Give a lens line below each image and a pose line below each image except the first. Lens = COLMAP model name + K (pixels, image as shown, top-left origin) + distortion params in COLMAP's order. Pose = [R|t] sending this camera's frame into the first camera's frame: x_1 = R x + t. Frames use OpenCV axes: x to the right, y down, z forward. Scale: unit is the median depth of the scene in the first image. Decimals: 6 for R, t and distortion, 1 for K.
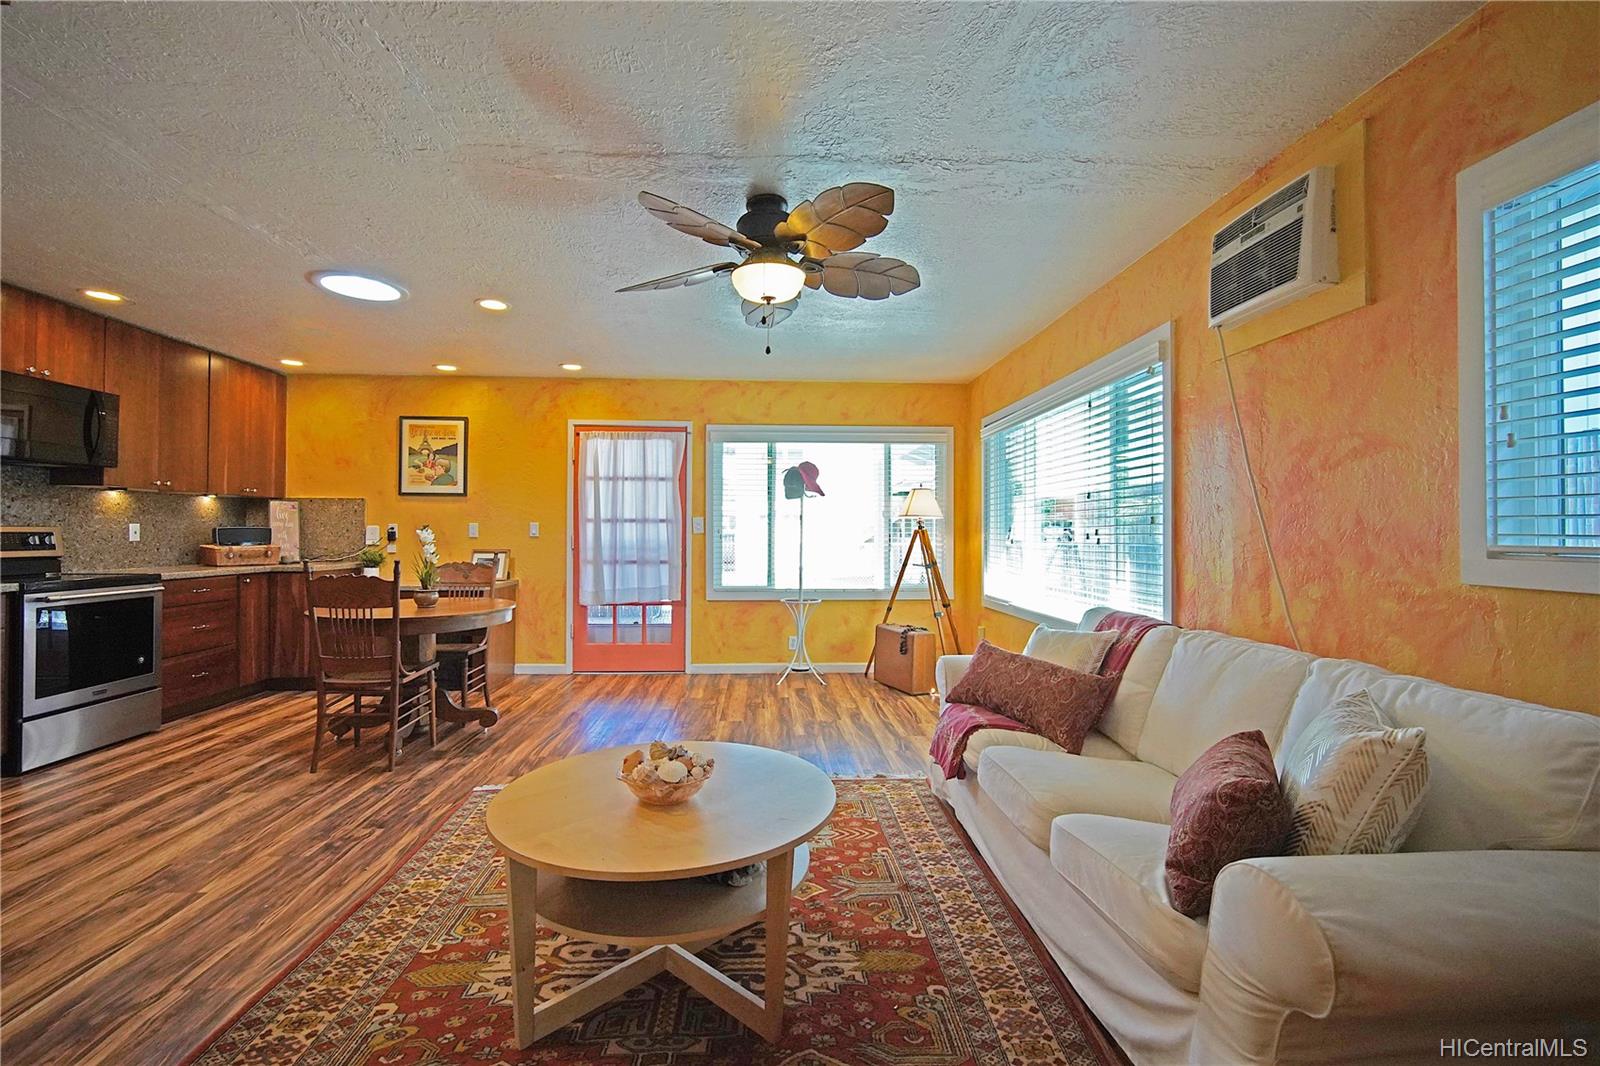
lens RADIAL K [[693.6, 0, 799.2], [0, 693.6, 525.3], [0, 0, 1]] dist [-0.015390, 0.005794]
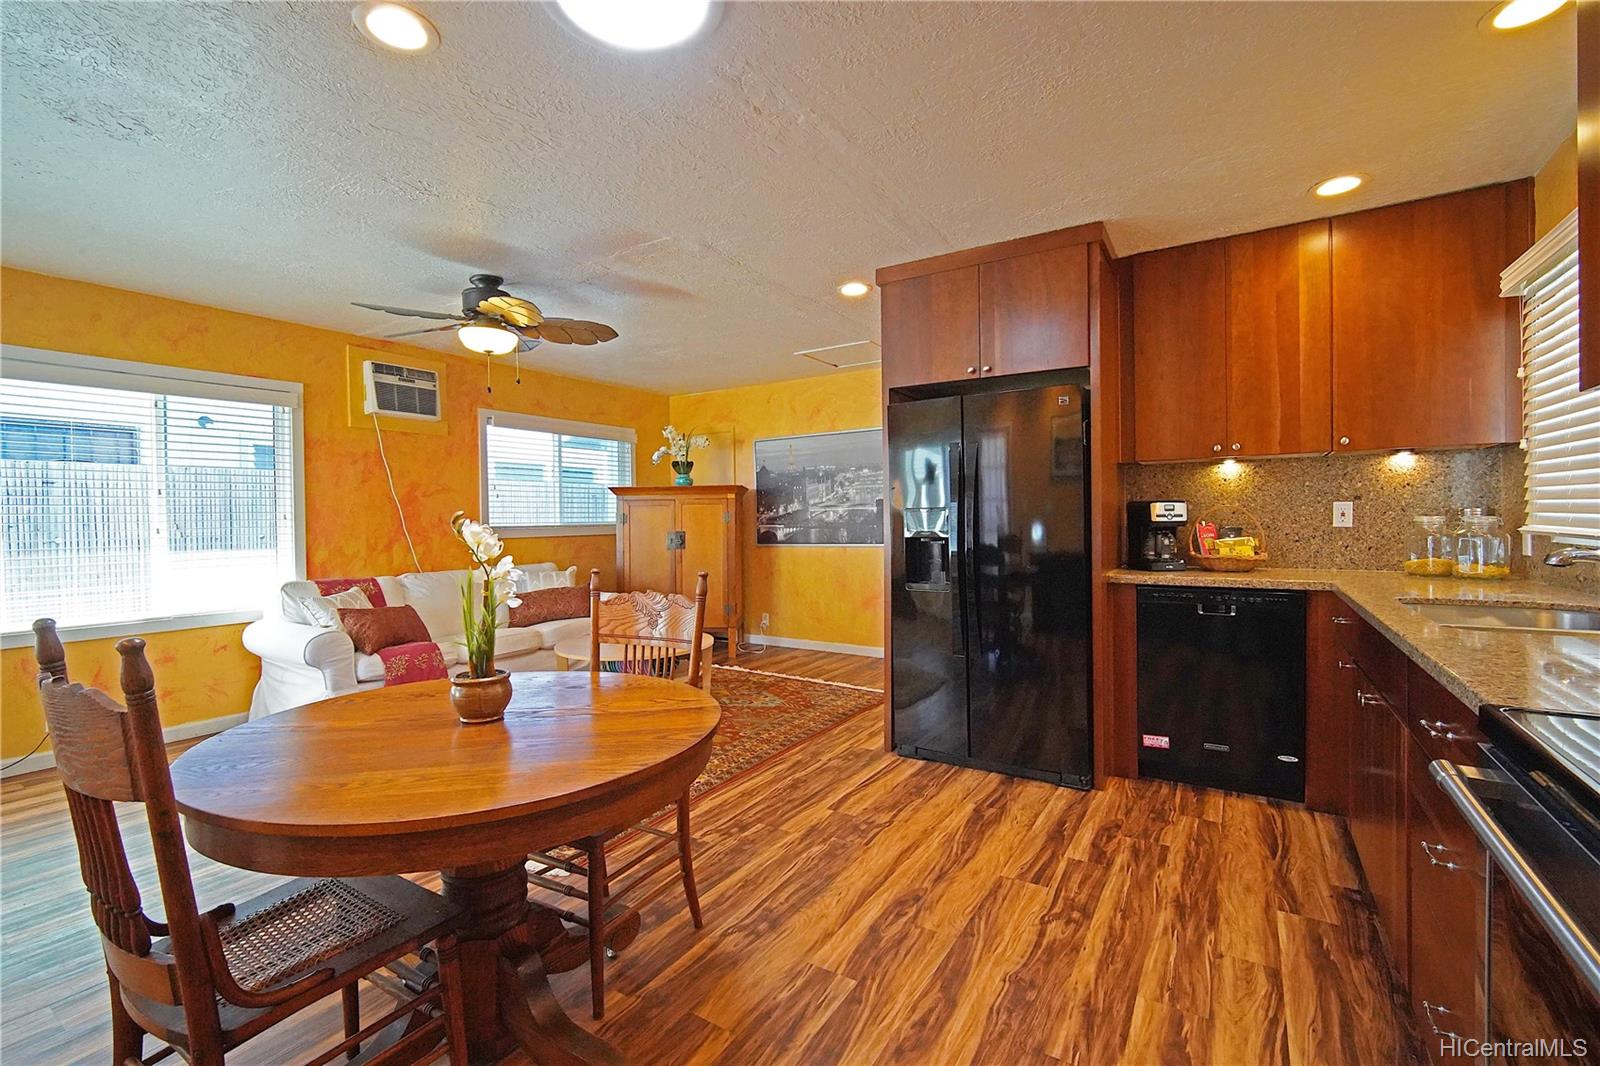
lens RADIAL K [[693.6, 0, 799.2], [0, 693.6, 525.3], [0, 0, 1]] dist [-0.015390, 0.005794]
pose [[-0.813252, 0.000068, 0.581912, -0.669154], [0.003393, 0.999984, 0.004625, 0.004033], [-0.581902, 0.005736, -0.813238, 0.883515]]
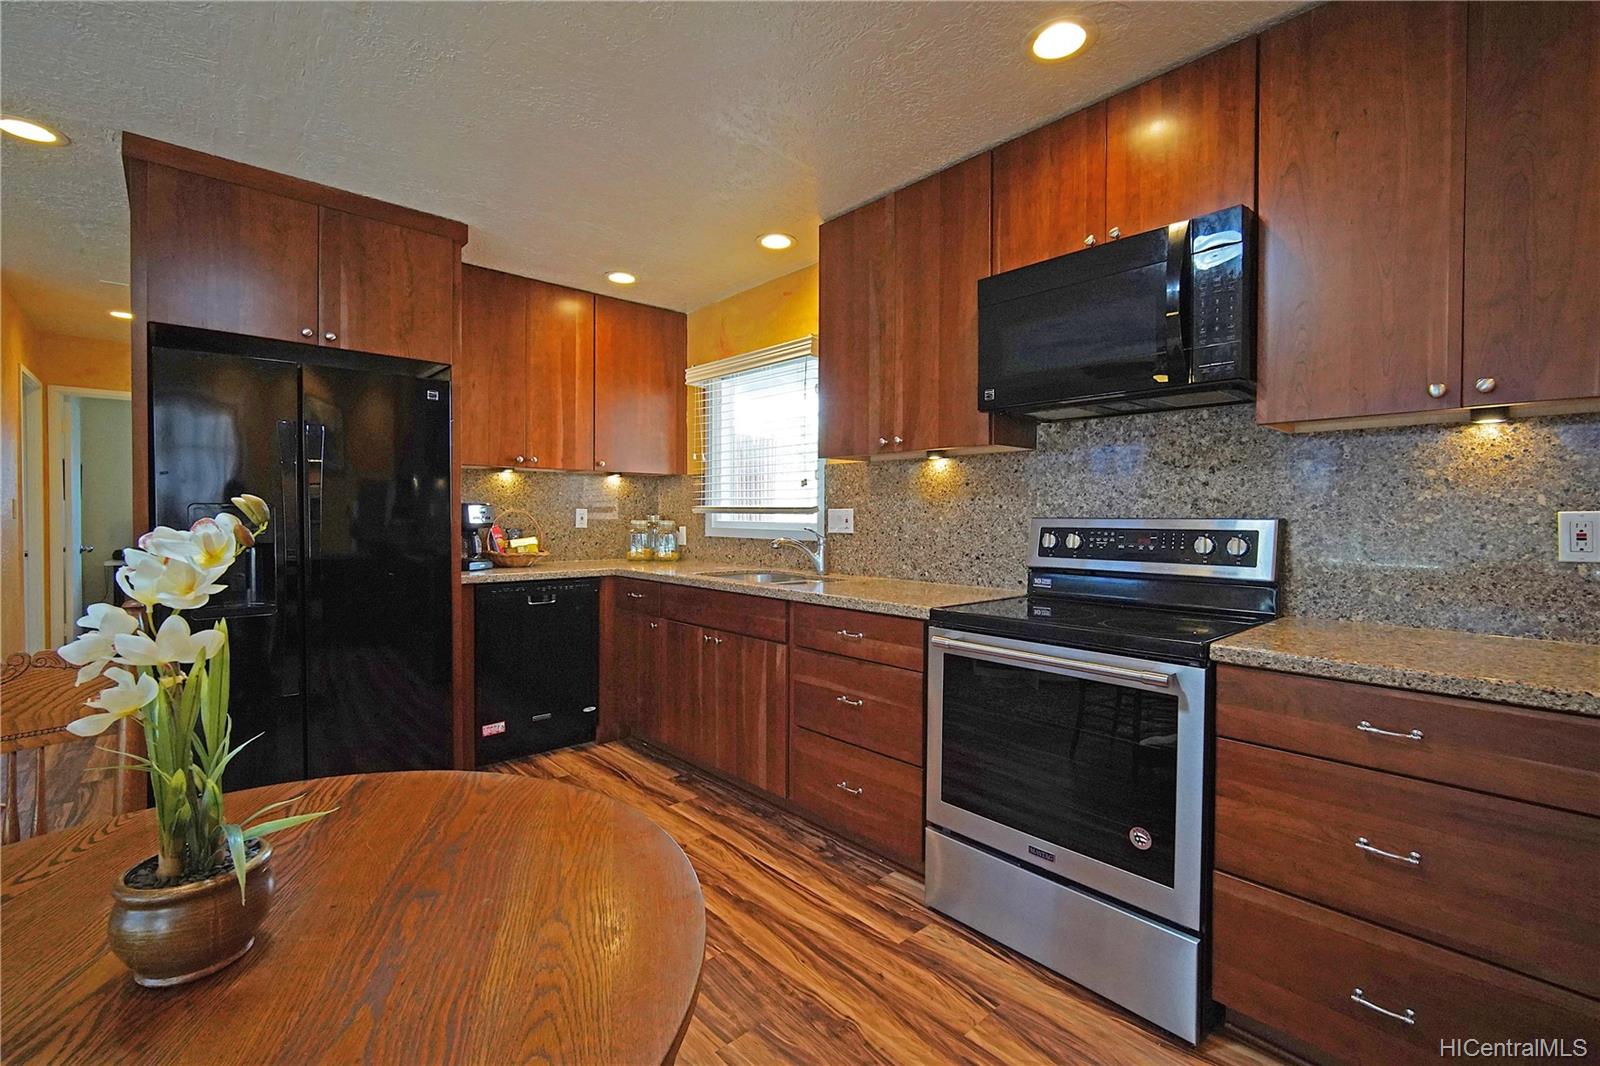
lens RADIAL K [[693.6, 0, 799.2], [0, 693.6, 525.3], [0, 0, 1]] dist [-0.015390, 0.005794]
pose [[-0.777460, 0.000950, -0.628932, -0.399511], [-0.001576, 0.999993, 0.003458, 0.003820], [0.628930, 0.003680, -0.777453, 0.892884]]
